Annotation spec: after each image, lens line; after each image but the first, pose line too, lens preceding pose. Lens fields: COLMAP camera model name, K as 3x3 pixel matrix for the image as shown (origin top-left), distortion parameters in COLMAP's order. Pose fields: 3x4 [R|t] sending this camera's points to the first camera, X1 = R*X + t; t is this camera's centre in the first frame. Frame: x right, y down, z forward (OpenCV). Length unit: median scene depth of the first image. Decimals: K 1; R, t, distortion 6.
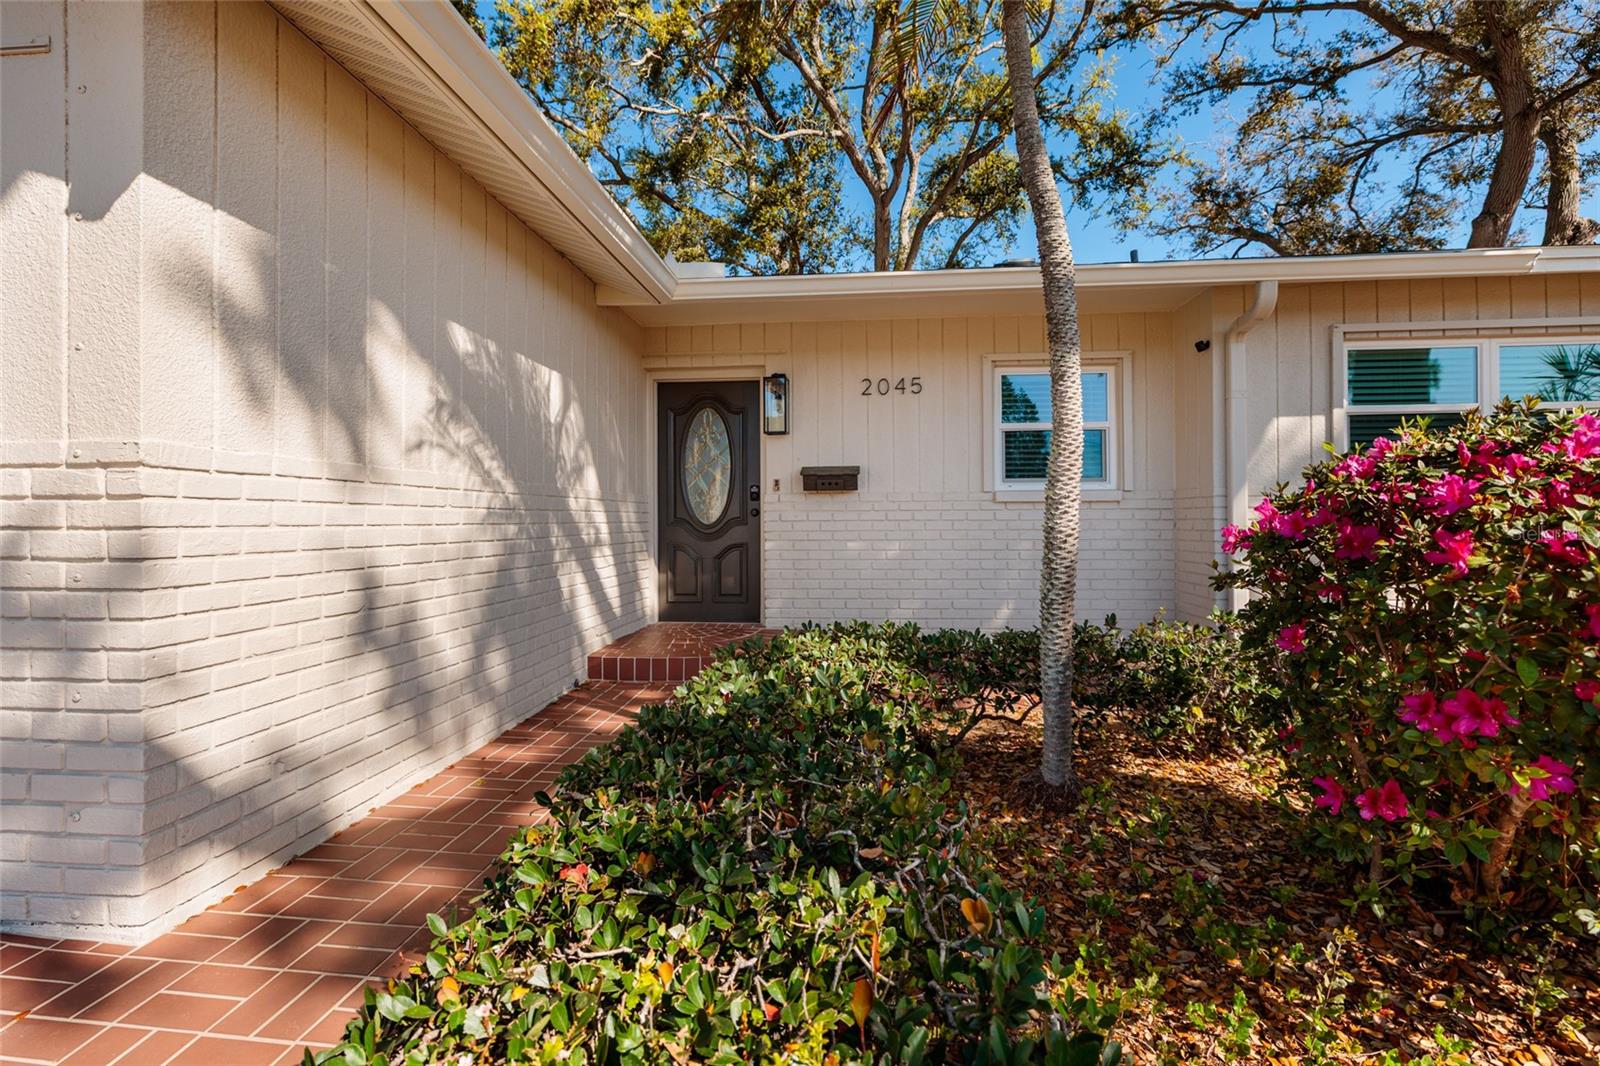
lens RADIAL K [[716.7, 0, 800.9], [0, 716.7, 531.8], [0, 0, 1]] dist [-0.003912, 0.000705]
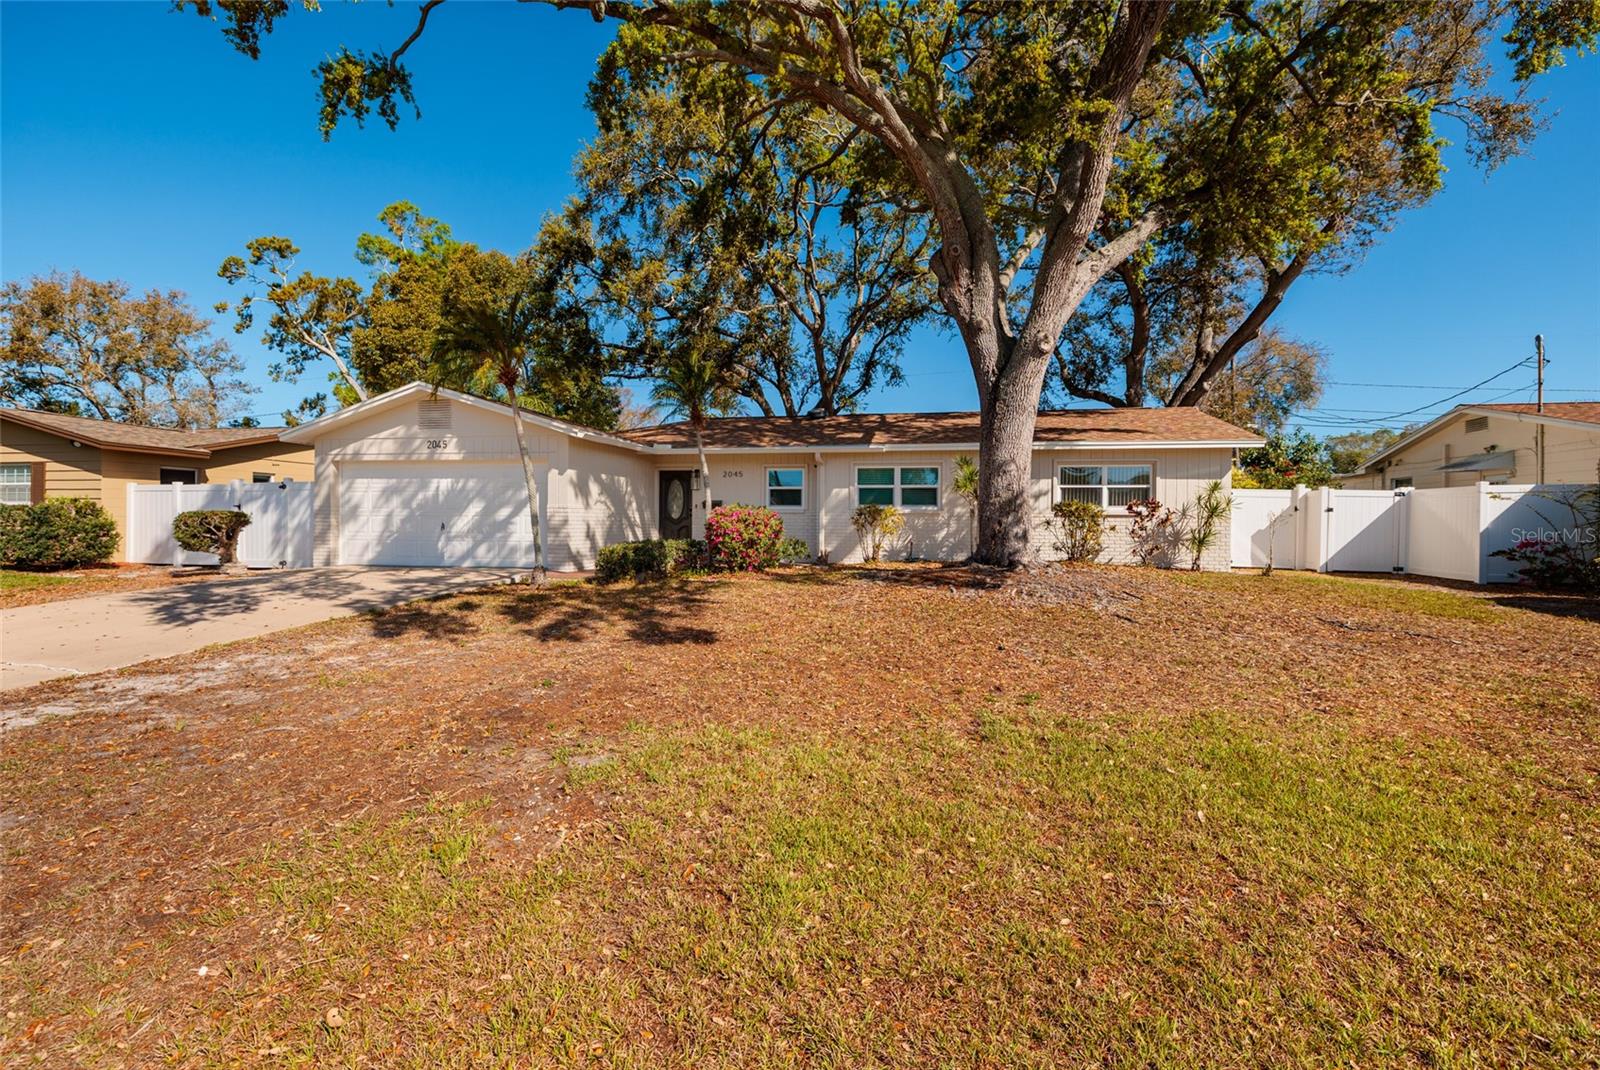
lens RADIAL K [[716.7, 0, 800.5], [0, 716.7, 537.7], [0, 0, 1]] dist [-0.003912, 0.000705]
pose [[0.994523, 0.016459, -0.103216, 0.632042], [-0.015985, 0.999858, 0.005417, 0.038550], [0.103290, -0.003738, 0.994644, -1.718066]]
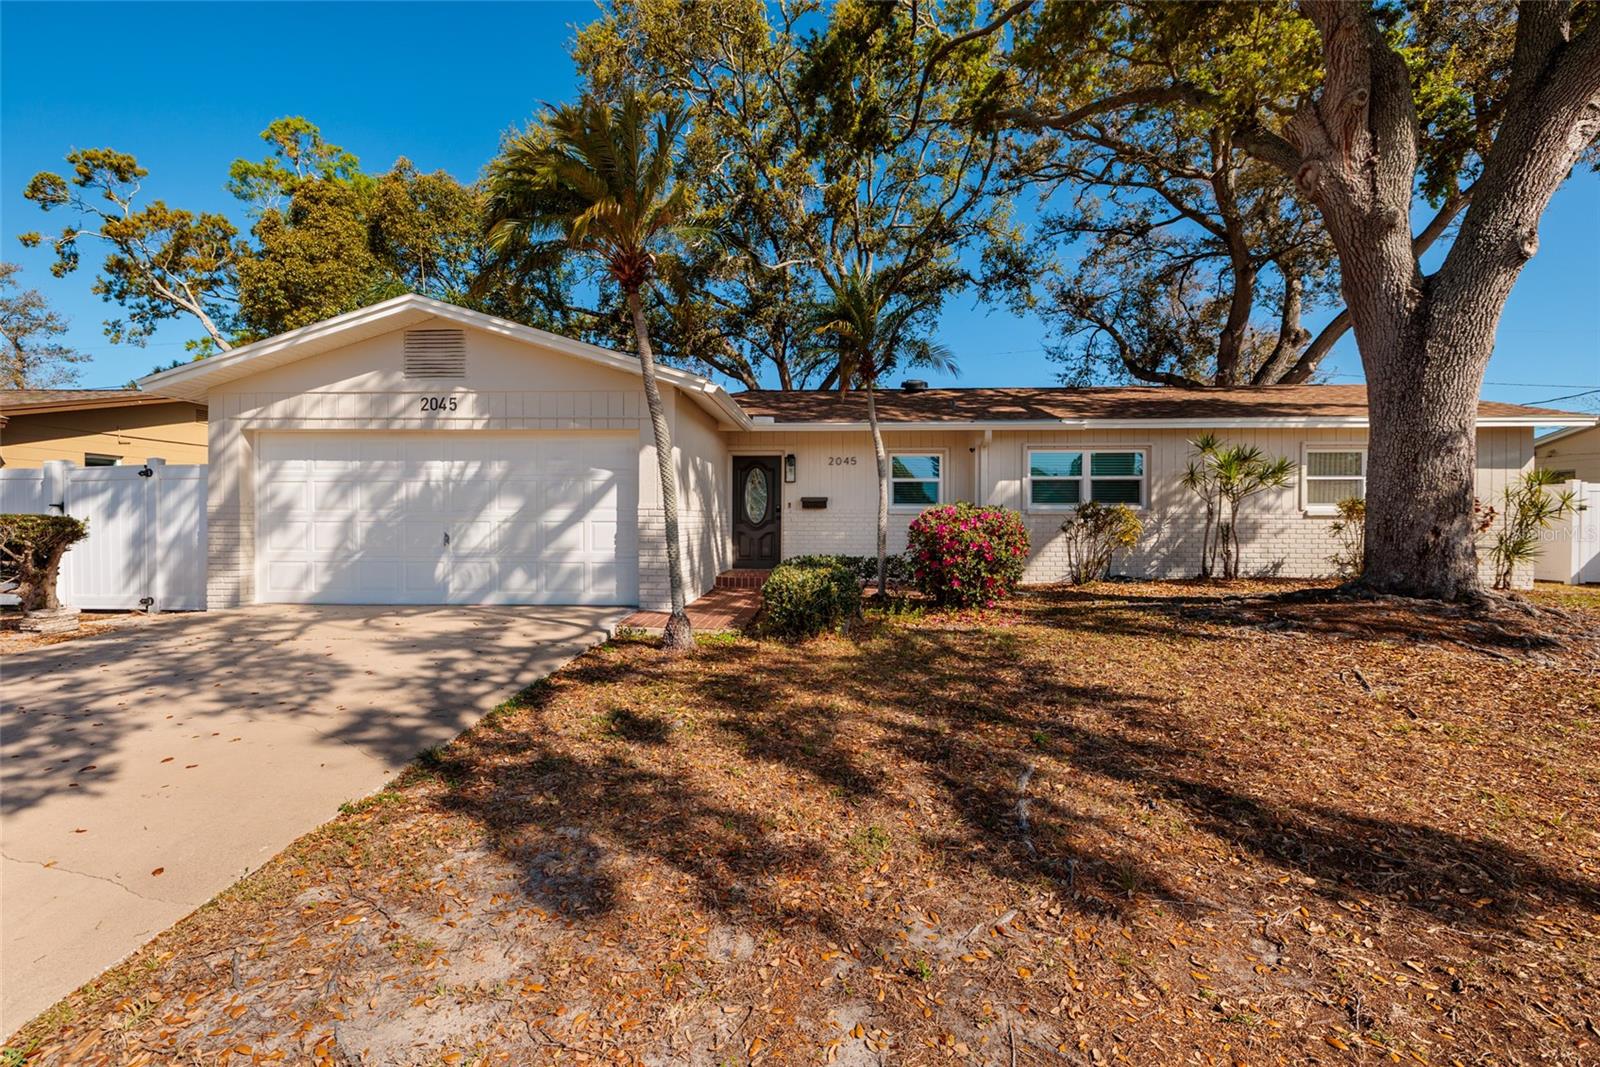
lens RADIAL K [[695.8, 0, 795.8], [0, 695.8, 534.8], [0, 0, 1]] dist [0.009760, -0.001485]
pose [[0.999209, 0.008797, 0.038773, -0.084082], [-0.008975, 0.999950, 0.004429, 0.013548], [-0.038732, -0.004773, 0.999238, -0.978158]]
